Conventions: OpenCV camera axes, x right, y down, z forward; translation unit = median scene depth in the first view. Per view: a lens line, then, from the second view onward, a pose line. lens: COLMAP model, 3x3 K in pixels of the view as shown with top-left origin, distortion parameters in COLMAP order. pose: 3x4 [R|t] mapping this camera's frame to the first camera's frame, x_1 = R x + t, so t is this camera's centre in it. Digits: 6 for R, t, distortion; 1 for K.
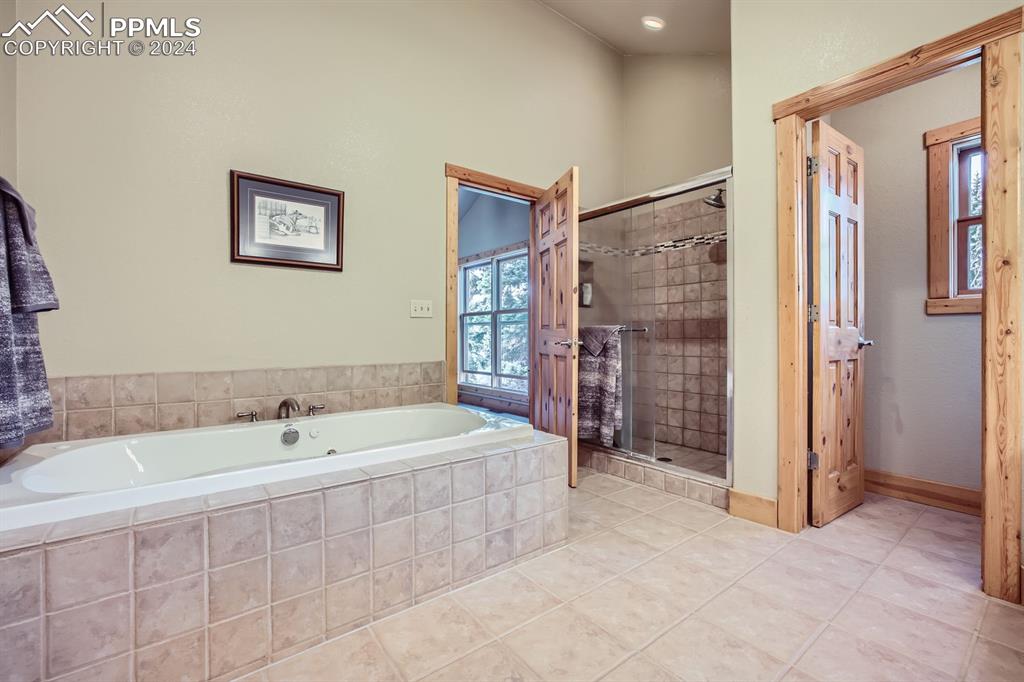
lens RADIAL K [[435.6, 0, 510.5], [0, 435.6, 339.1], [0, 0, 1]] dist [-0.025507, 0.010315]
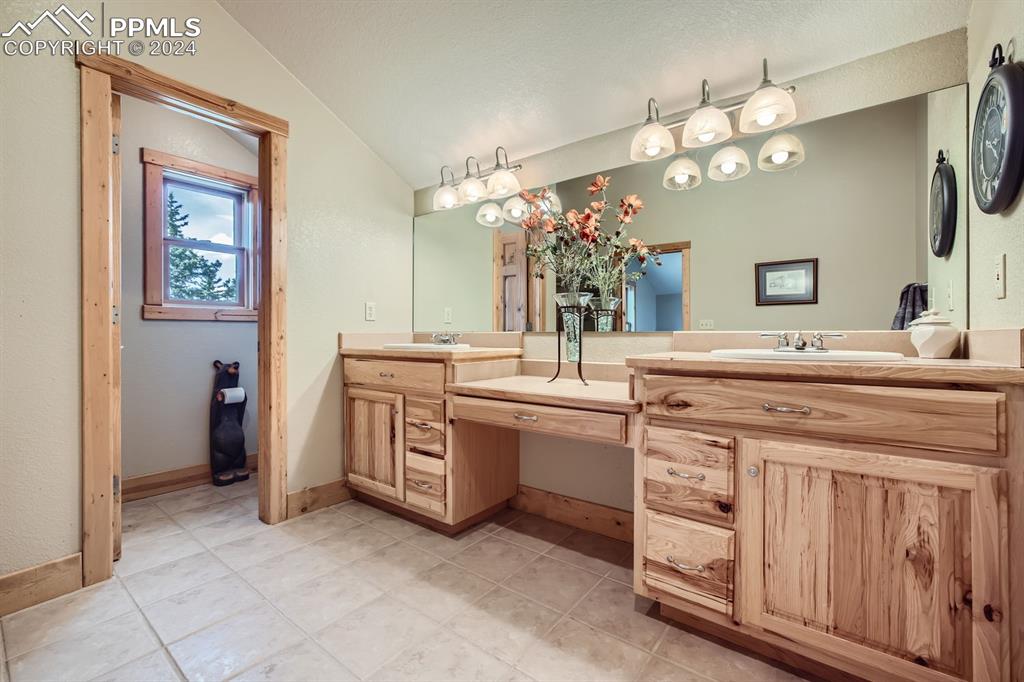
lens RADIAL K [[435.6, 0, 509.2], [0, 435.6, 334.1], [0, 0, 1]] dist [-0.025507, 0.010315]
pose [[-0.259883, 0.004552, 0.965629, -0.293734], [0.006120, 0.999977, -0.003067, -0.011415], [-0.965621, 0.005113, -0.259905, 0.401384]]
